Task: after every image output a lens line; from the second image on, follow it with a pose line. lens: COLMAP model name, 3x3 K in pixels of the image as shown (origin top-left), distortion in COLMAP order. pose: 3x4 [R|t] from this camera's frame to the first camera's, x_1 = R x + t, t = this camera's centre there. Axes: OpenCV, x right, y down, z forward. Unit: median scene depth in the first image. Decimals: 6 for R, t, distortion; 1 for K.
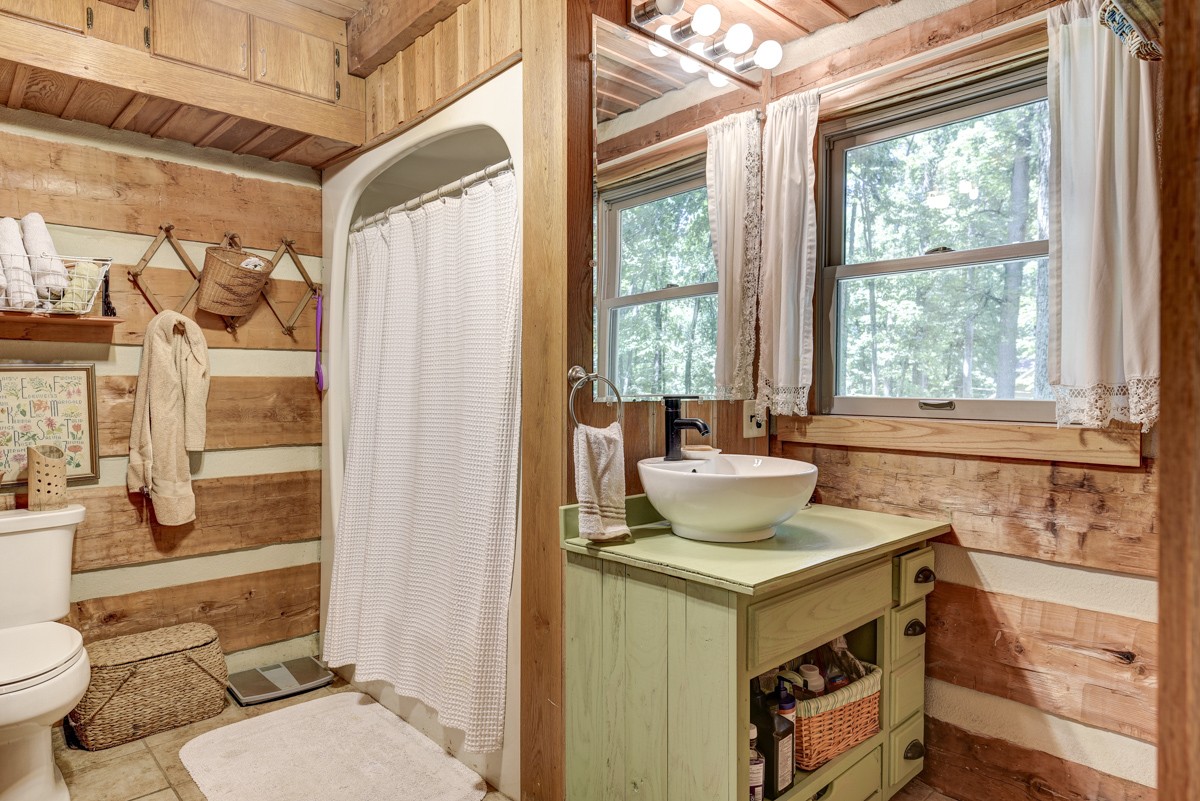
lens RADIAL K [[725.6, 0, 601.7], [0, 725.6, 401.9], [0, 0, 1]] dist [0.000484, 0.000595]
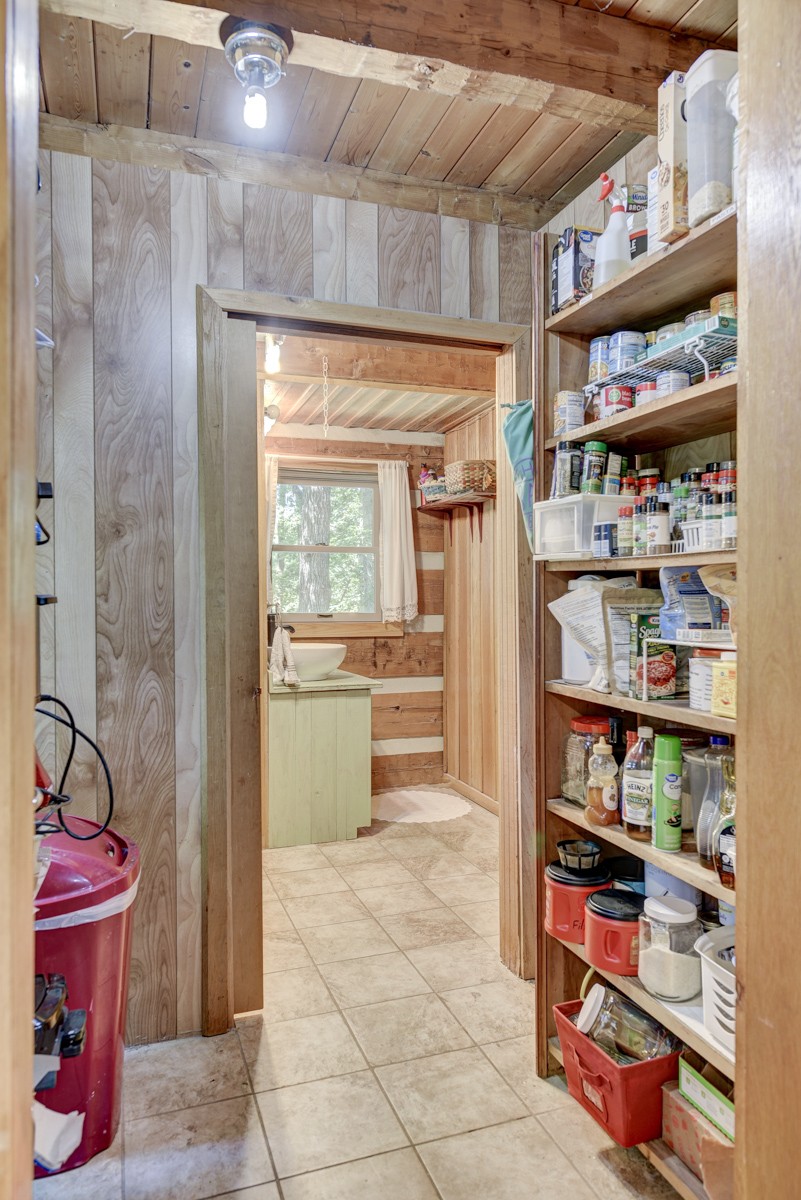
lens RADIAL K [[782.7, 0, 400.9], [0, 782.7, 600.0], [0, 0, 1]] dist [0.000162, 0.000005]
pose [[0.404027, -0.003195, 0.914741, -1.795393], [0.025478, 0.999645, -0.007762, -0.021675], [-0.914392, 0.026442, 0.403965, -0.171917]]
